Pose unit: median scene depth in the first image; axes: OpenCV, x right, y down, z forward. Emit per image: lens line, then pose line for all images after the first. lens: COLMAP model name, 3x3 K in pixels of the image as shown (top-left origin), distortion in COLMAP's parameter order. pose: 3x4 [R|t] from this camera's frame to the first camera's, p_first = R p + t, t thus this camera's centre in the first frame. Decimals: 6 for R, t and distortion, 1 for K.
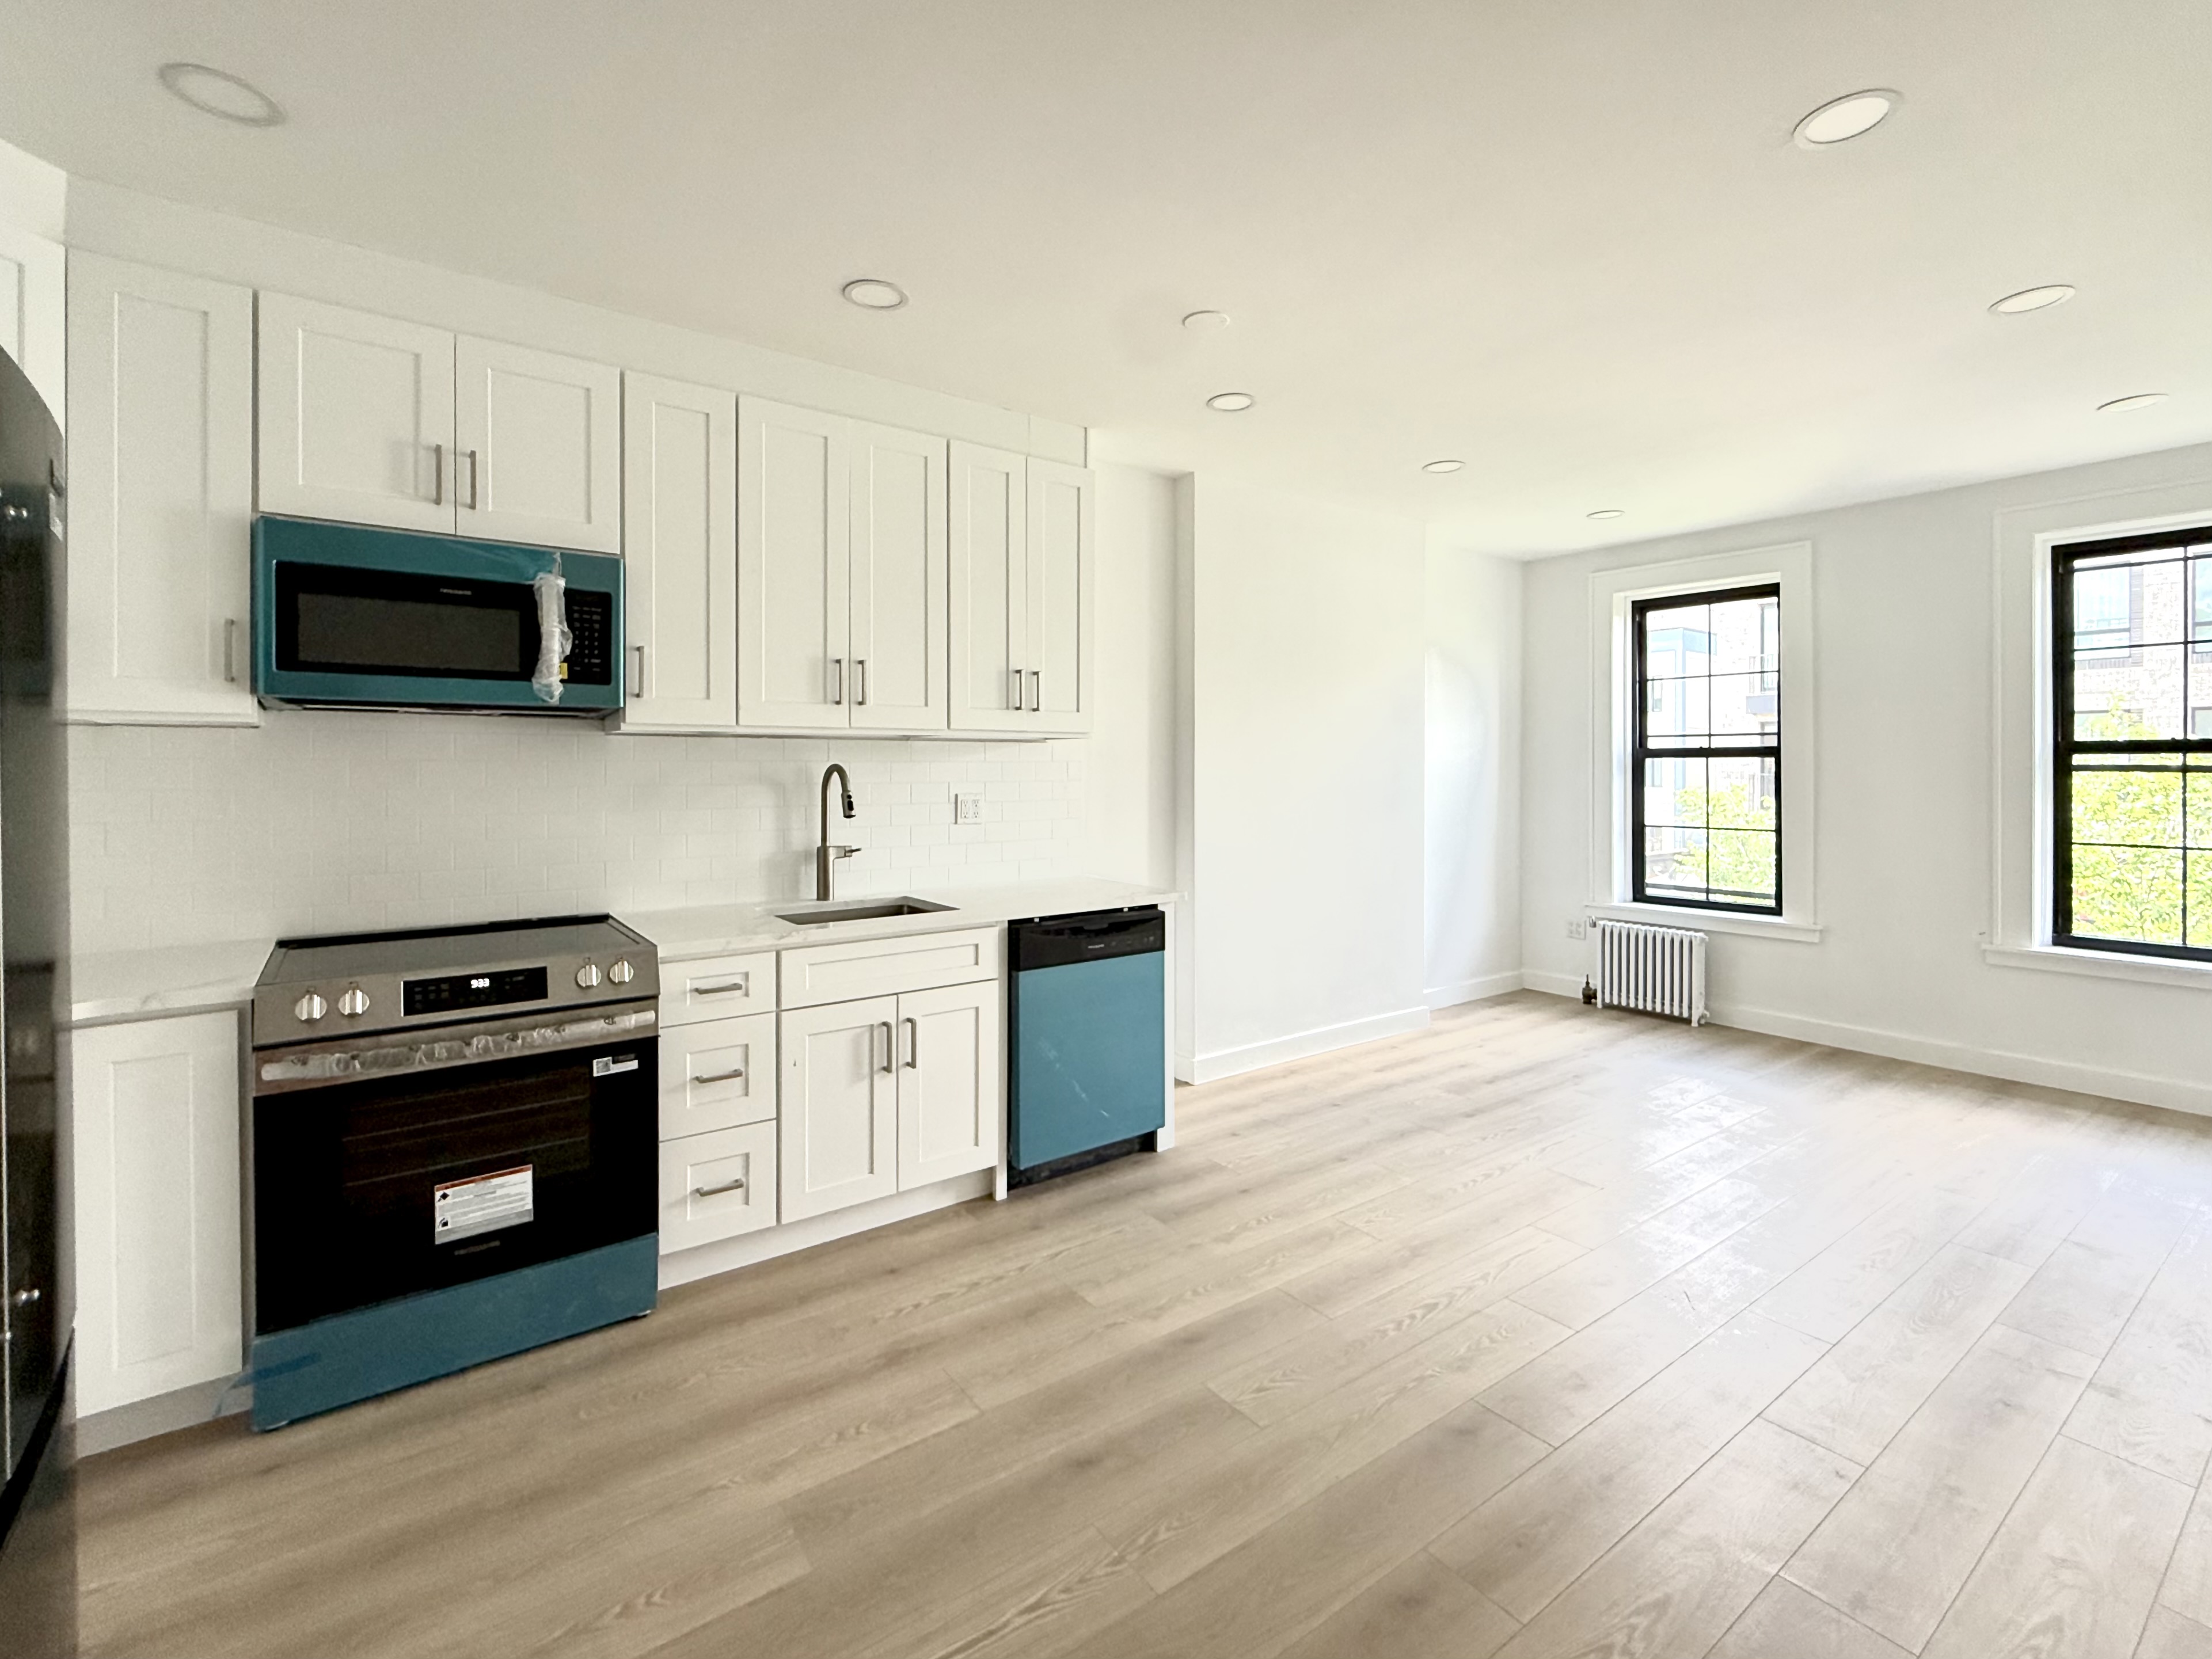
lens RADIAL K [[975.4, 0, 1099.5], [0, 975.4, 775.9], [0, 0, 1]] dist [-0.000901, -0.000356]
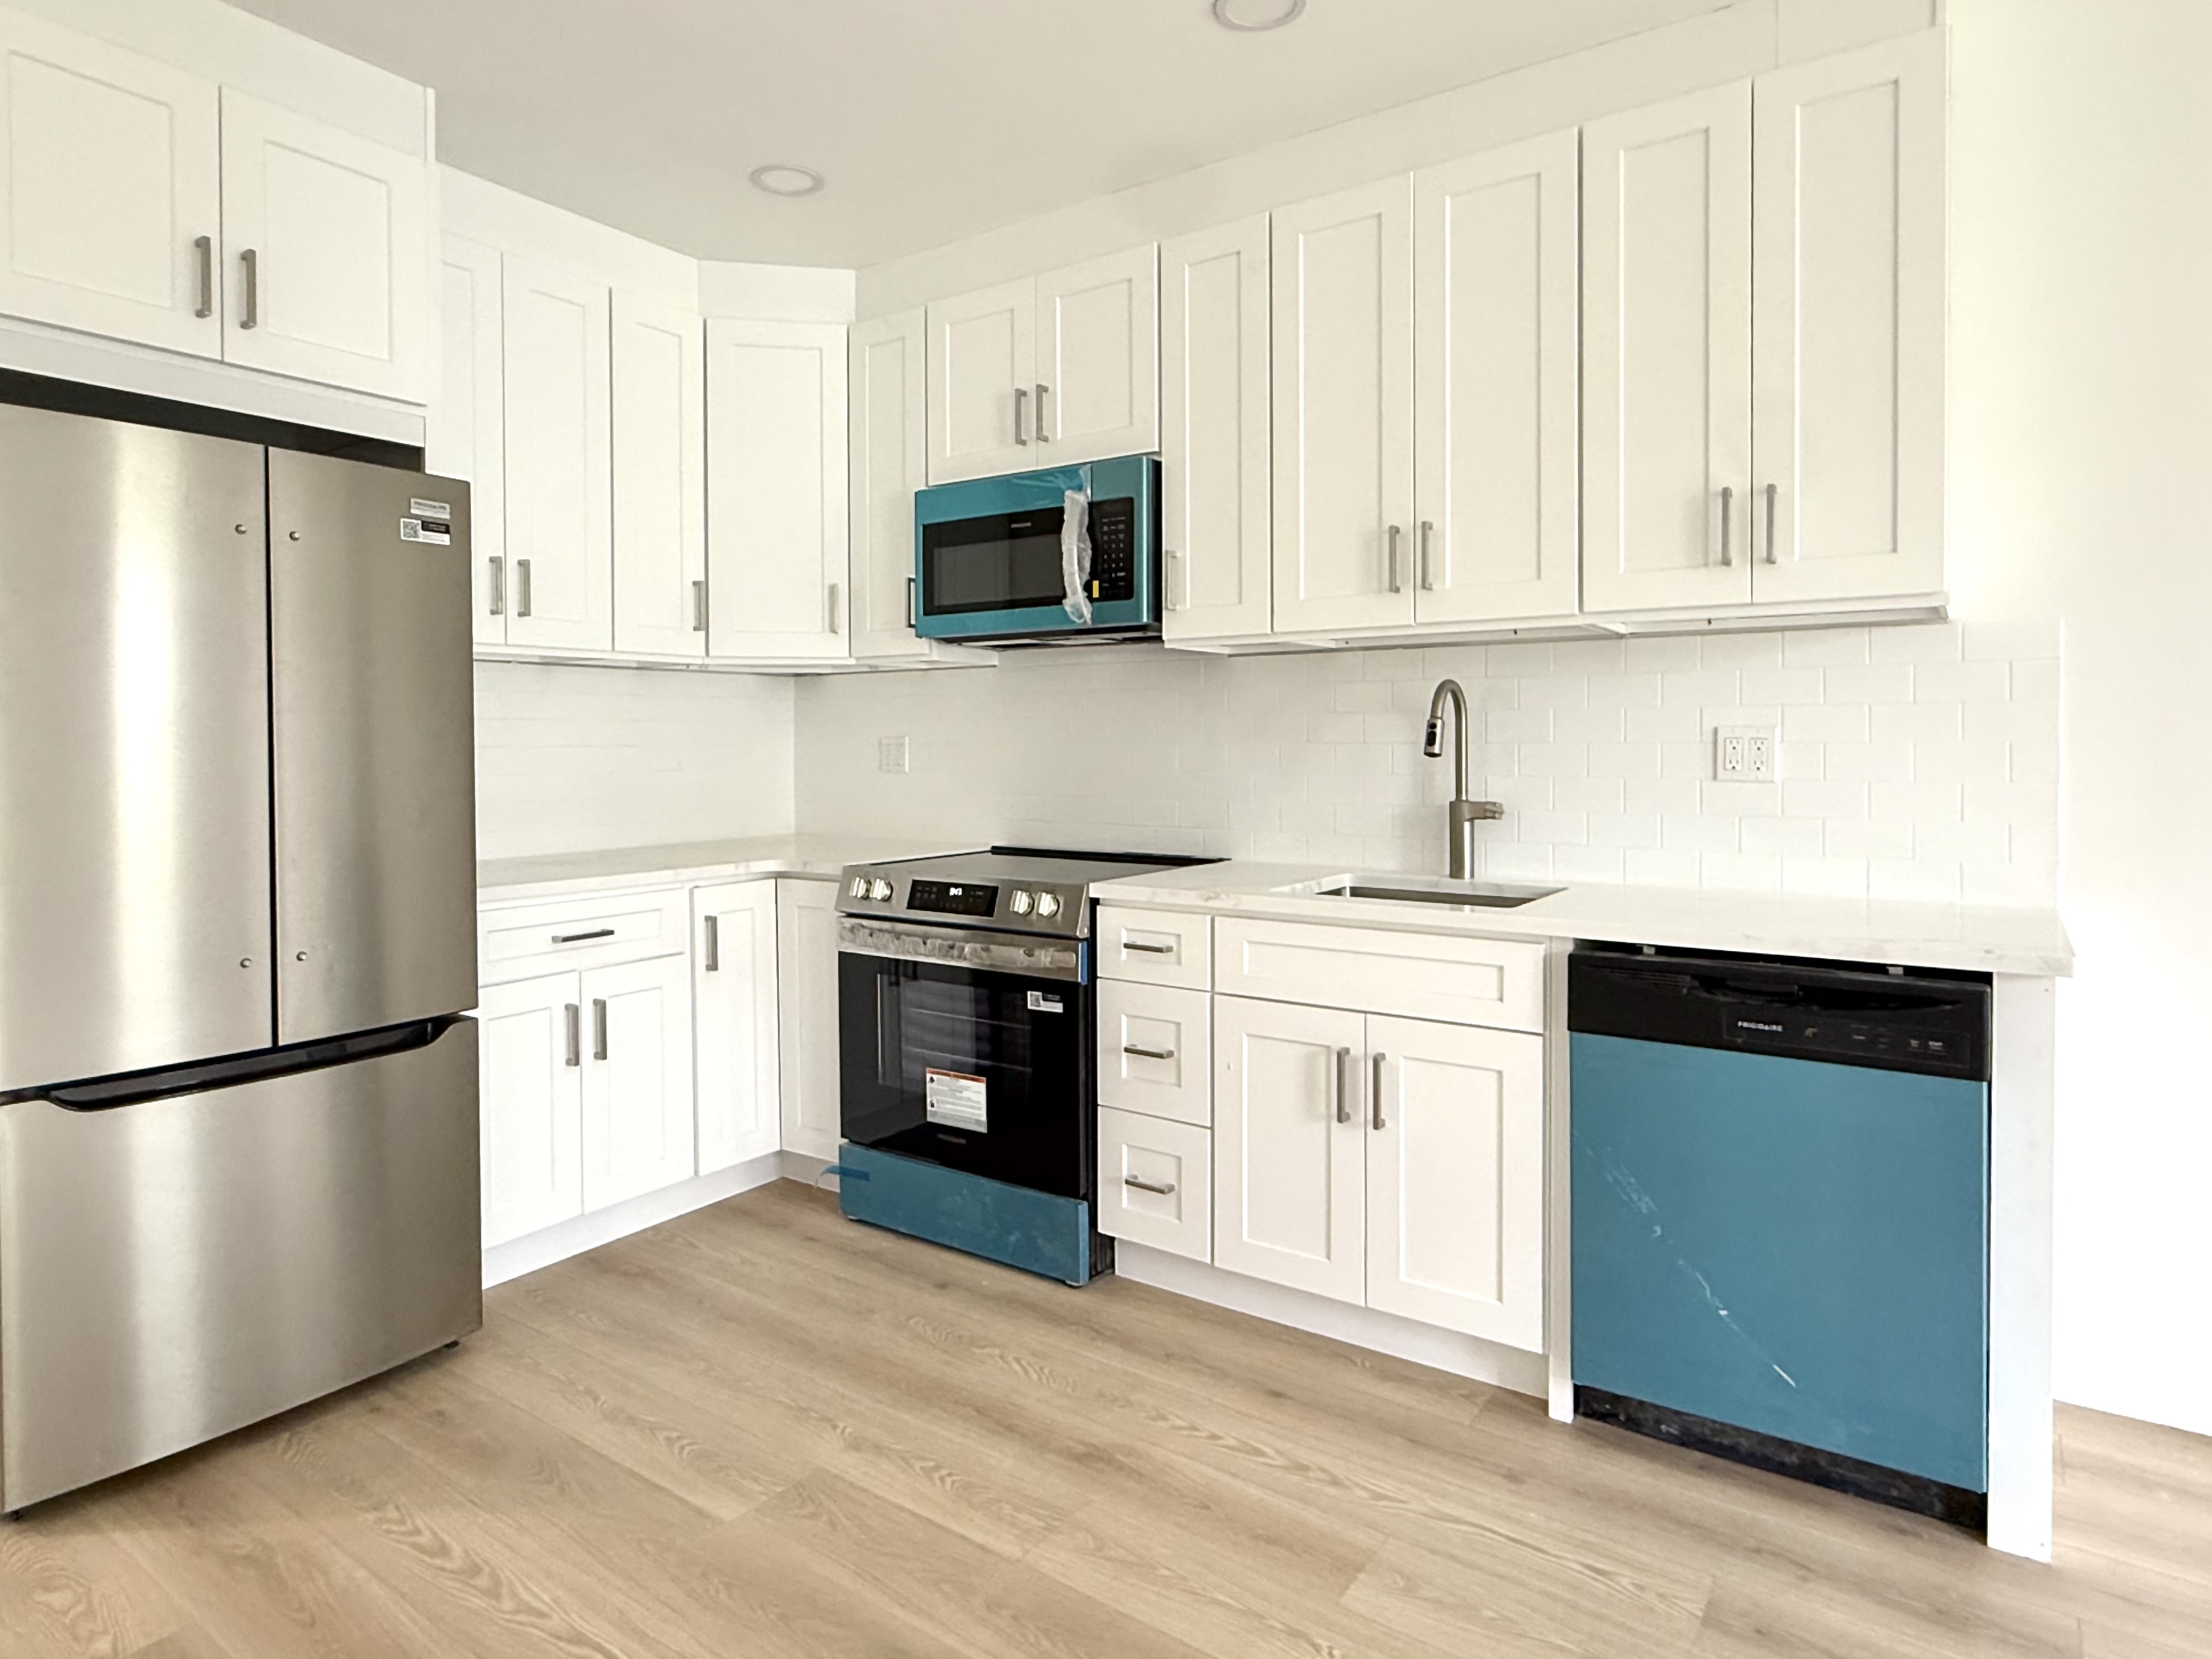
lens RADIAL K [[1247.8, 0, 1105.0], [0, 1247.8, 758.0], [0, 0, 1]] dist [0.000775, 0.000755]
pose [[0.332254, 0.011172, -0.943124, 0.608135], [-0.005040, 0.999937, 0.010070, 0.045048], [0.943176, 0.001408, 0.332290, 0.607846]]
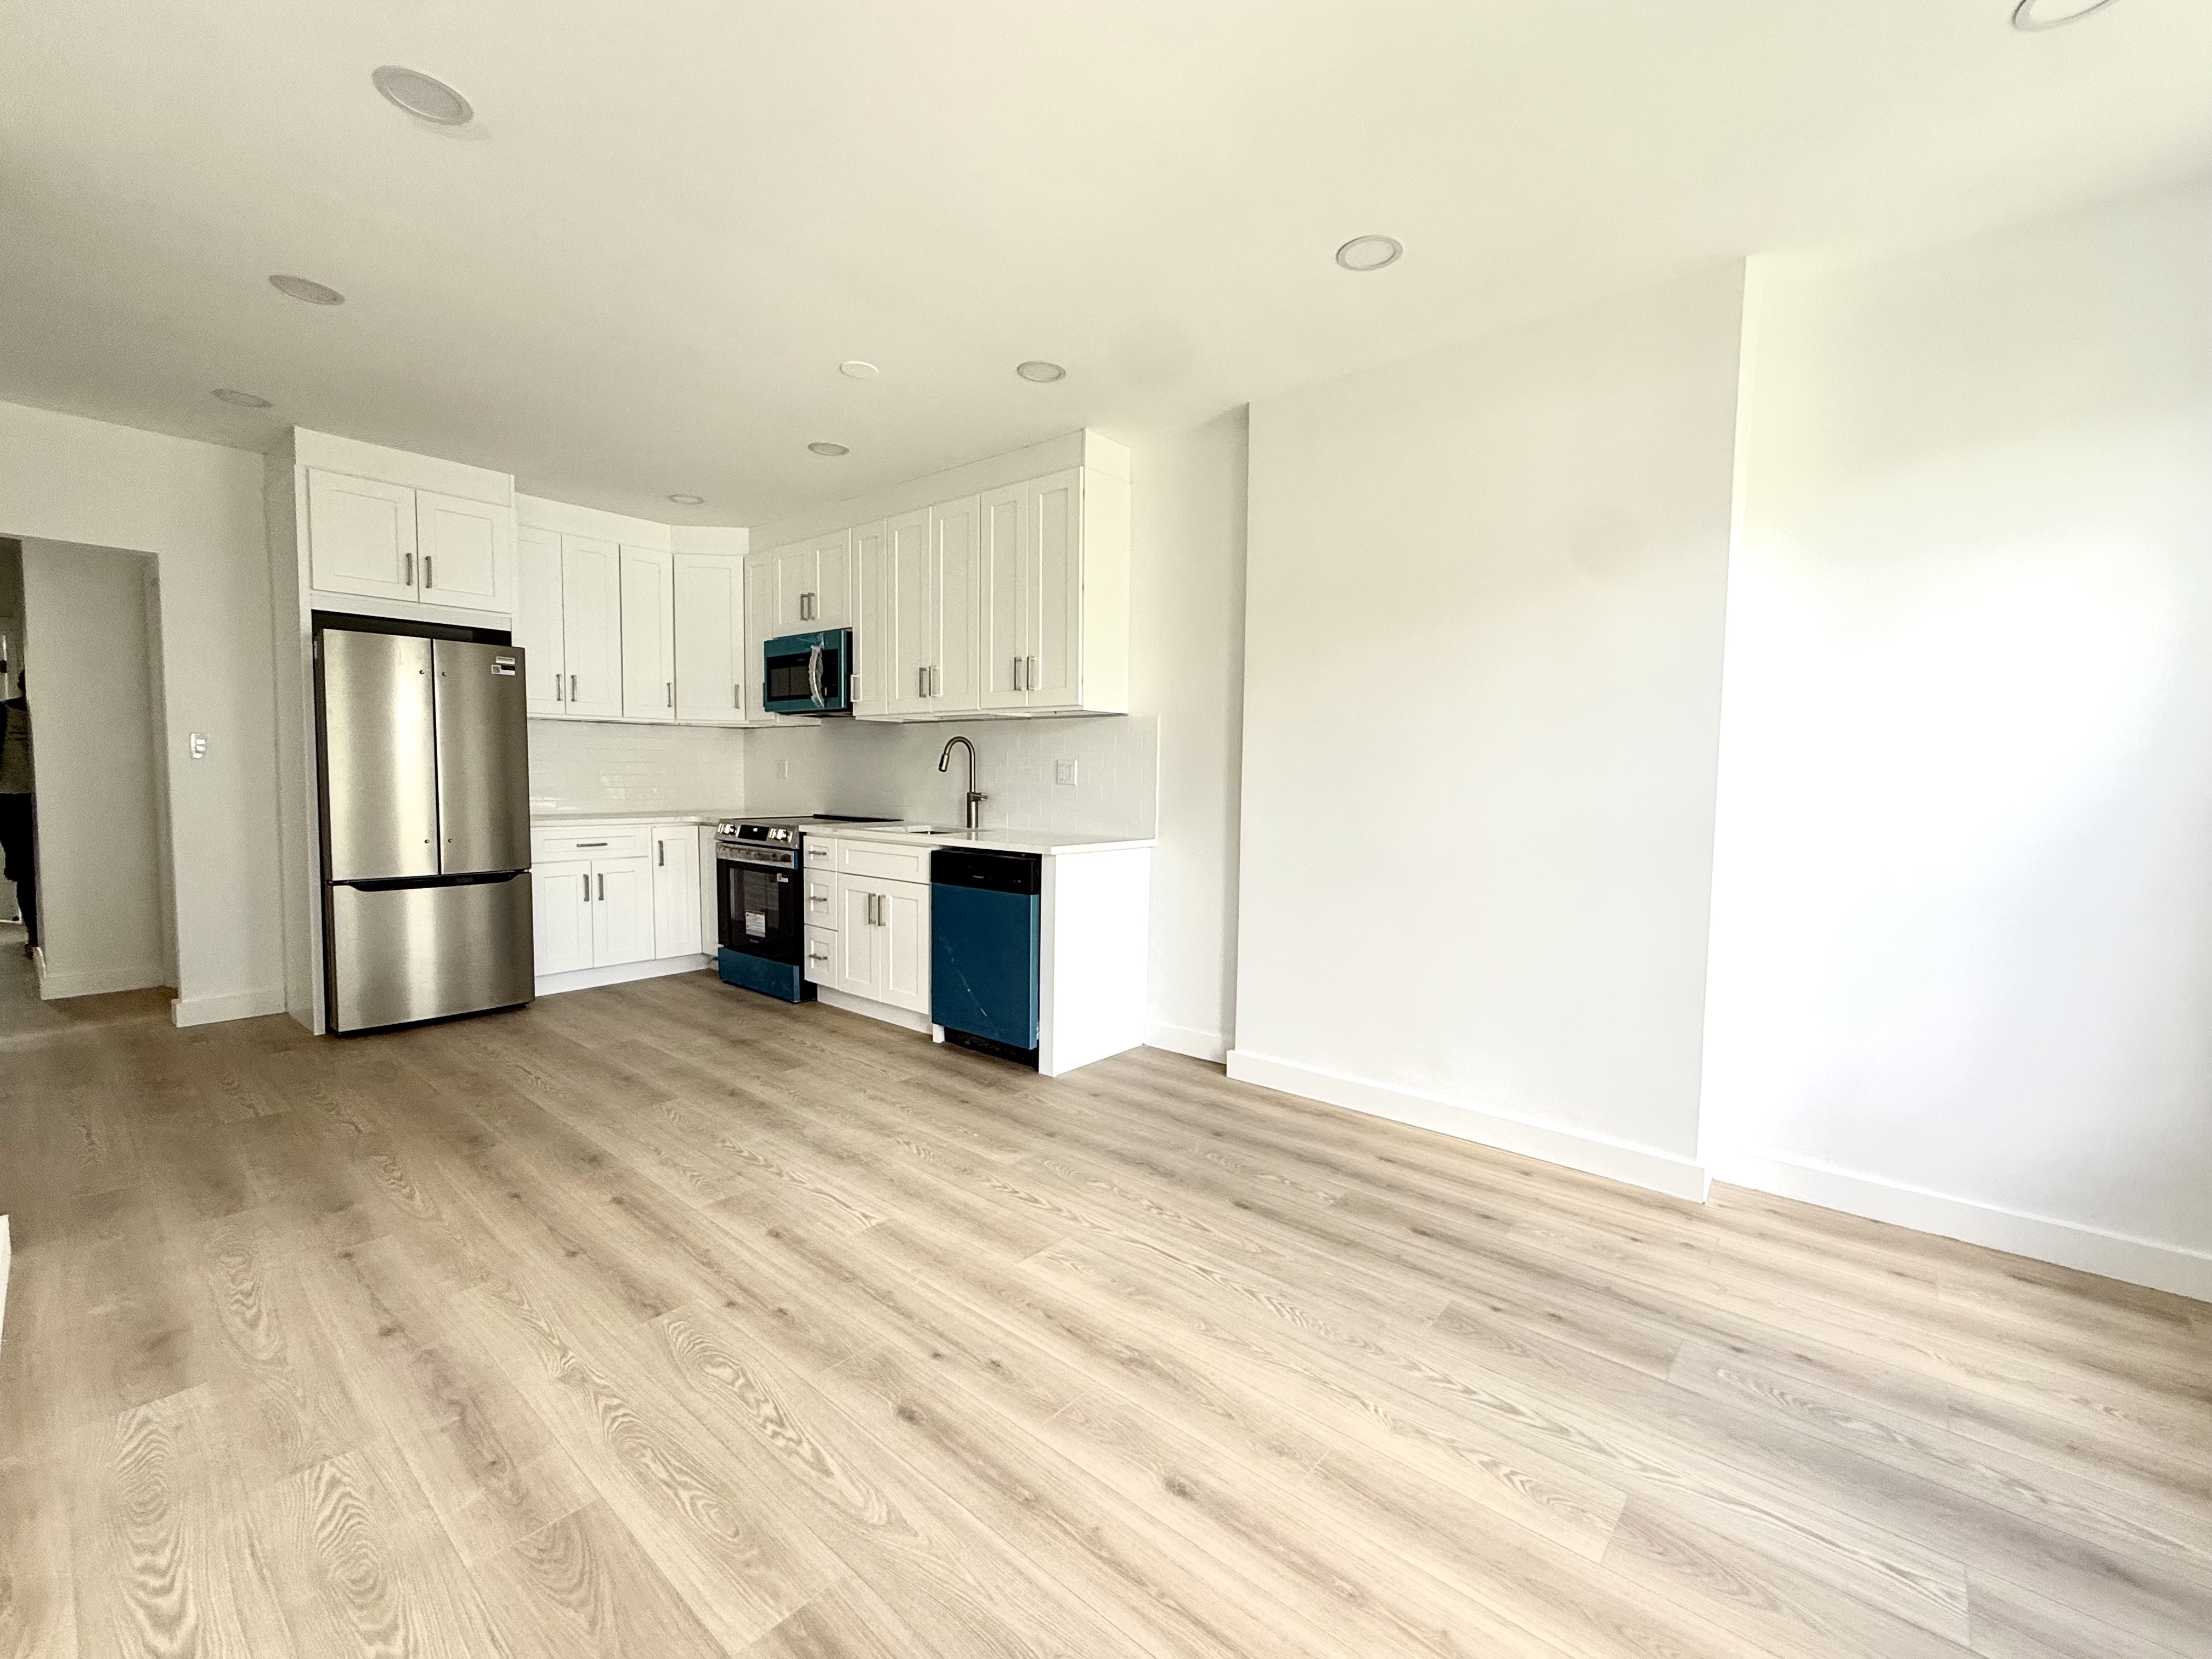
lens RADIAL K [[916.9, 0, 1106.0], [0, 916.9, 829.5], [0, 0, 1]] dist [0.001202, 0.000096]
pose [[0.251121, 0.067420, -0.965605, 1.478706], [-0.021610, 0.997713, 0.064042, 0.045245], [0.967714, 0.004784, 0.252004, 1.092213]]
